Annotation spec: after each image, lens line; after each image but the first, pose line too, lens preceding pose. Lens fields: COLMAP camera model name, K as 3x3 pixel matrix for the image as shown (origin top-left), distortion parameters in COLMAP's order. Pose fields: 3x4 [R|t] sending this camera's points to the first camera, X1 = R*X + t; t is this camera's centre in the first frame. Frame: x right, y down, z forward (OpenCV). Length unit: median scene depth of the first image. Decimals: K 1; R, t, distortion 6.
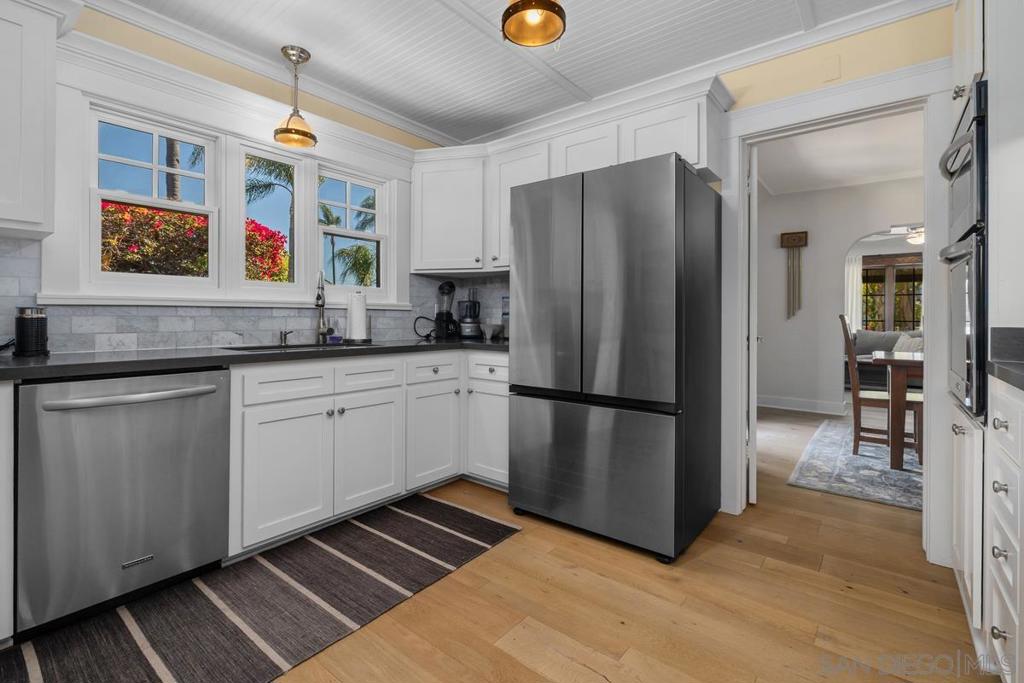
lens RADIAL K [[465.8, 0, 511.4], [0, 465.8, 316.9], [0, 0, 1]] dist [-0.001621, -0.000387]
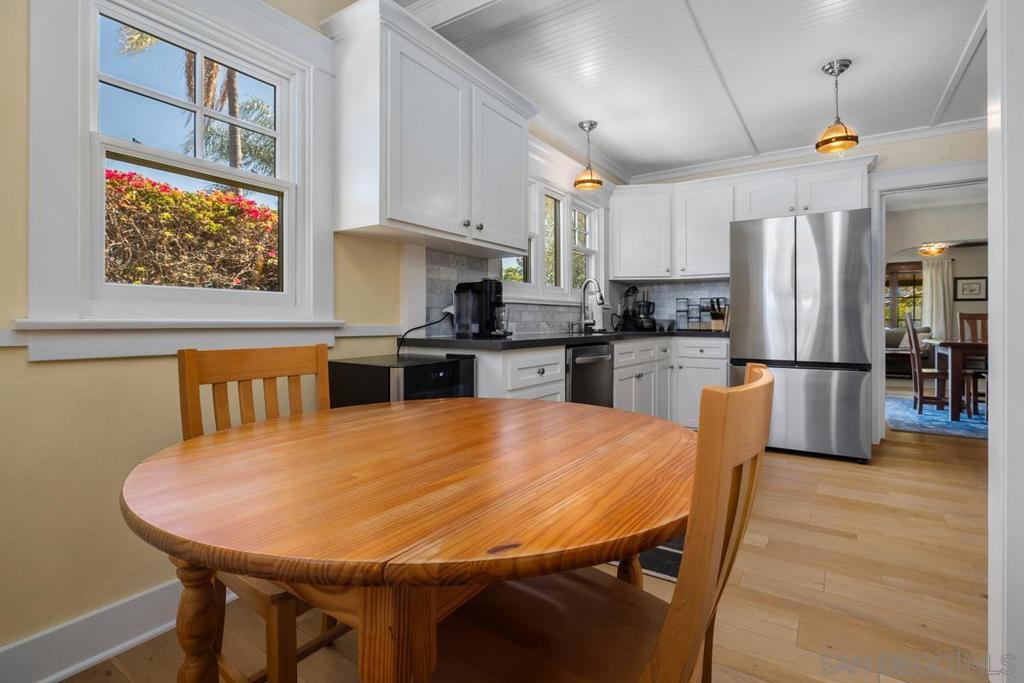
lens RADIAL K [[482.6, 0, 511.5], [0, 482.6, 321.6], [0, 0, 1]] dist [-0.003182, -0.000012]
pose [[0.996581, -0.002158, 0.082590, -0.832443], [0.001909, 0.999993, 0.003090, 0.025887], [-0.082596, -0.002922, 0.996579, -0.450088]]
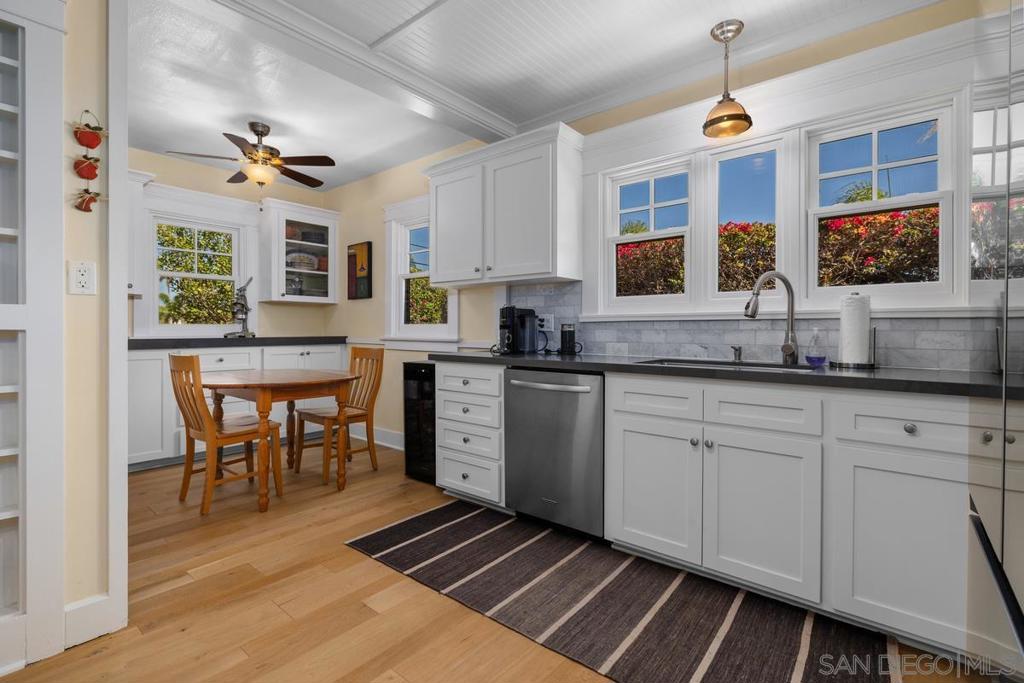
lens RADIAL K [[469.4, 0, 512.4], [0, 469.4, 330.3], [0, 0, 1]] dist [-0.004216, -0.000623]
pose [[-0.015285, -0.001564, -0.999882, 0.434732], [-0.001653, 0.999997, -0.001539, 0.002661], [0.999882, 0.001629, -0.015288, 0.619027]]
